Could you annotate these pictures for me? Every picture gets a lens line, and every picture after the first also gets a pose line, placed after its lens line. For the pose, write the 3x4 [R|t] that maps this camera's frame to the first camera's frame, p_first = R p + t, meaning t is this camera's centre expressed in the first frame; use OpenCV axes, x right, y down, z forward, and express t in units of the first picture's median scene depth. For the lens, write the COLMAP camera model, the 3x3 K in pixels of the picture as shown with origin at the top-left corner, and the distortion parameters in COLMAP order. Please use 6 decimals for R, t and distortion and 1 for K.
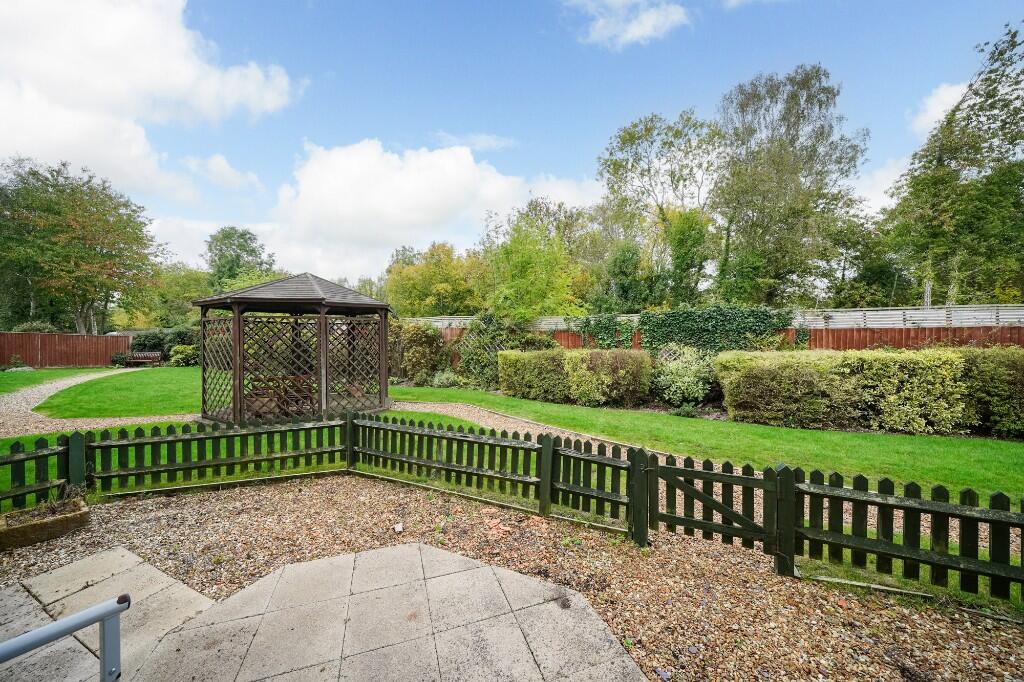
lens RADIAL K [[350.4, 0, 511.9], [0, 350.4, 337.5], [0, 0, 1]] dist [-0.008191, -0.000023]
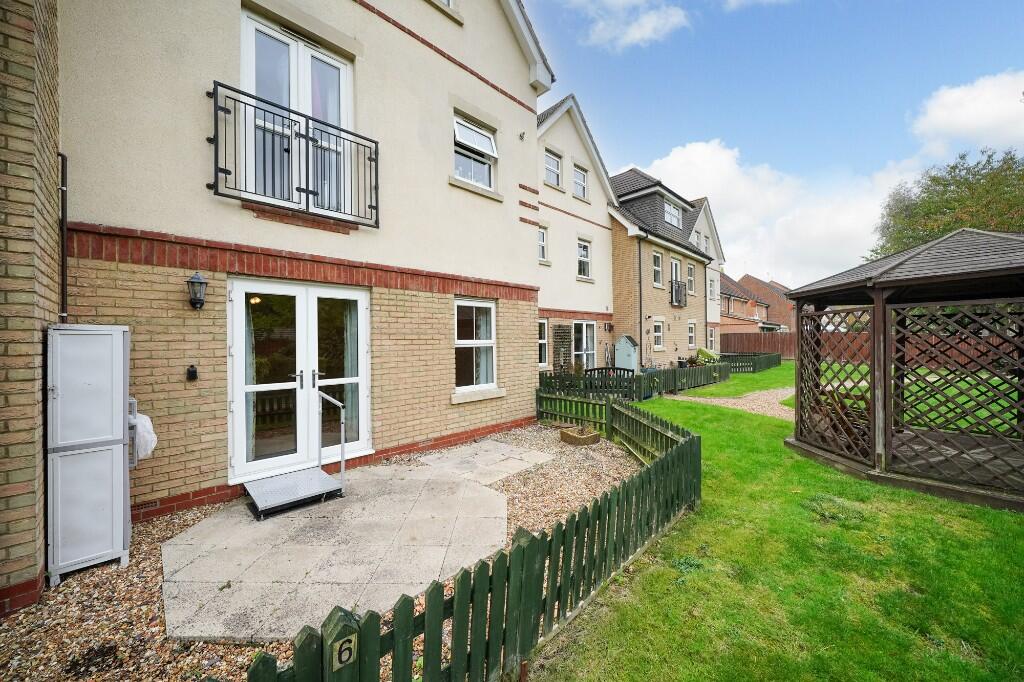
lens RADIAL K [[371.2, 0, 508.9], [0, 371.2, 339.9], [0, 0, 1]] dist [-0.001809, 0.000004]
pose [[-0.344369, 0.003252, -0.938829, 0.236613], [0.002791, 0.999993, 0.002440, -0.001217], [0.938830, -0.001780, -0.344376, 0.451896]]
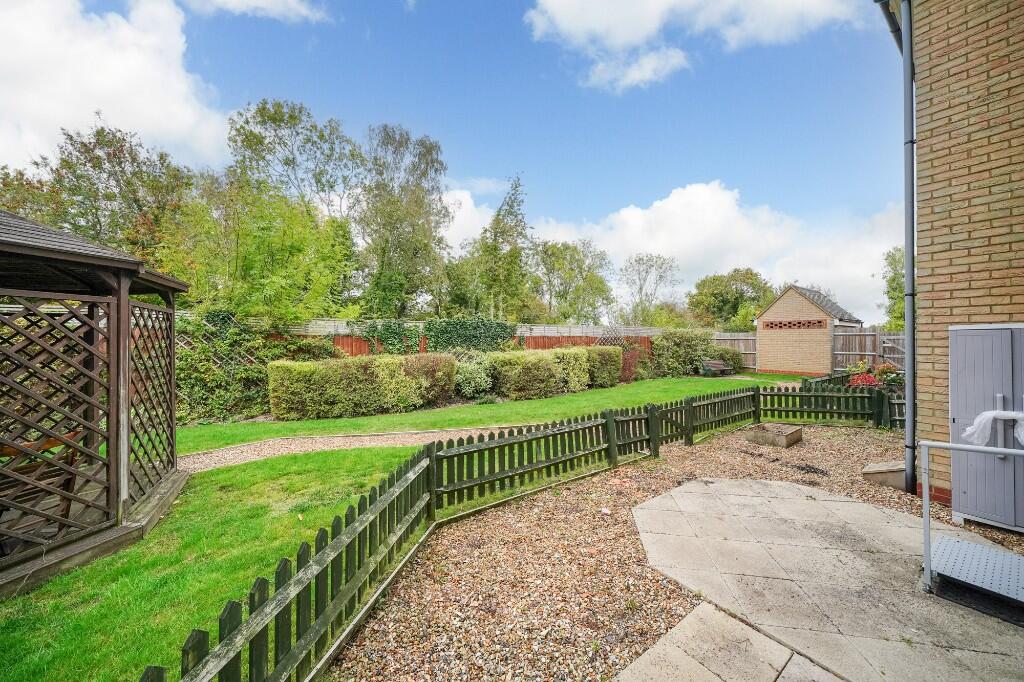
lens RADIAL K [[350.4, 0, 509.8], [0, 350.4, 338.3], [0, 0, 1]] dist [-0.008191, -0.000023]
pose [[0.506309, 0.005281, 0.862336, -0.505975], [0.007972, 0.999910, -0.010804, 0.000496], [-0.862315, 0.012344, 0.506222, 0.242983]]
